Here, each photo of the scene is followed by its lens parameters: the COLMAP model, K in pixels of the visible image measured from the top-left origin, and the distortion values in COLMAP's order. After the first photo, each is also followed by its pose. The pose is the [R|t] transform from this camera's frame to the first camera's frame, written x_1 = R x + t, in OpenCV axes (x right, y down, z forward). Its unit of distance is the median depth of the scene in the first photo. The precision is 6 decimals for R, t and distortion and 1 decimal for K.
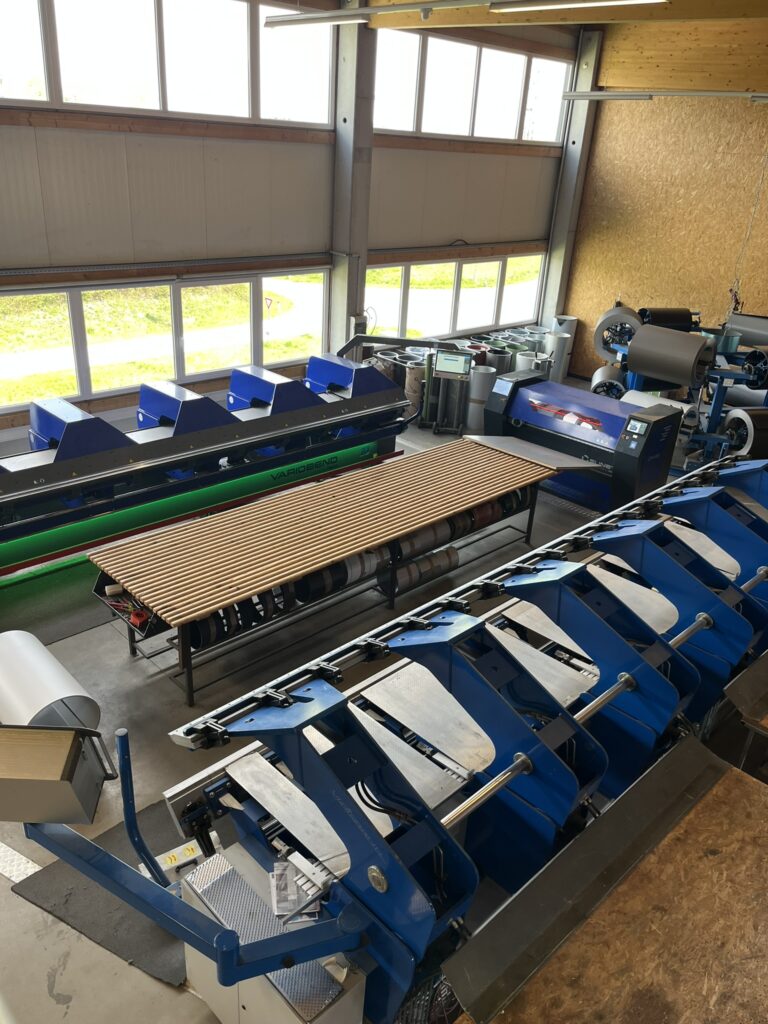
lens RADIAL K [[777.3, 0, 379.9], [0, 777.3, 515.5], [0, 0, 1]] dist [0.047144, -0.078156]
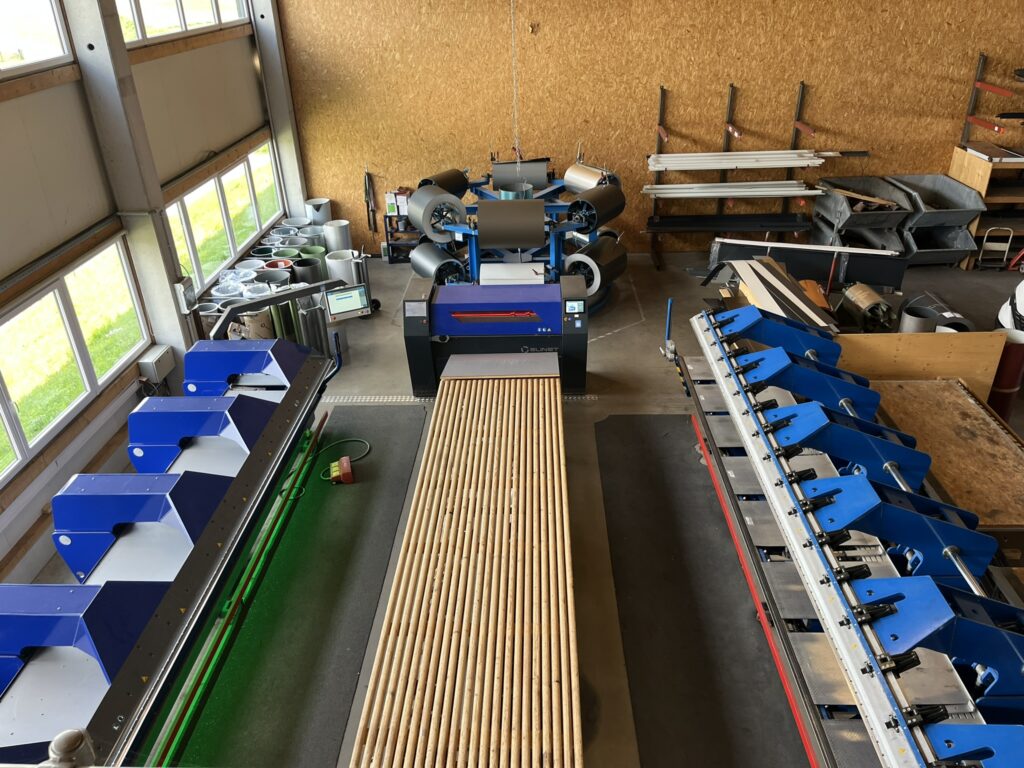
lens RADIAL K [[777.3, 0, 515.7], [0, 777.3, 377.9], [0, 0, 1]] dist [0.047144, -0.078156]
pose [[0.713298, -0.392049, 0.580950, -0.252984], [0.358452, 0.916365, 0.178289, -0.162602], [-0.602260, 0.081070, 0.794173, 0.150073]]
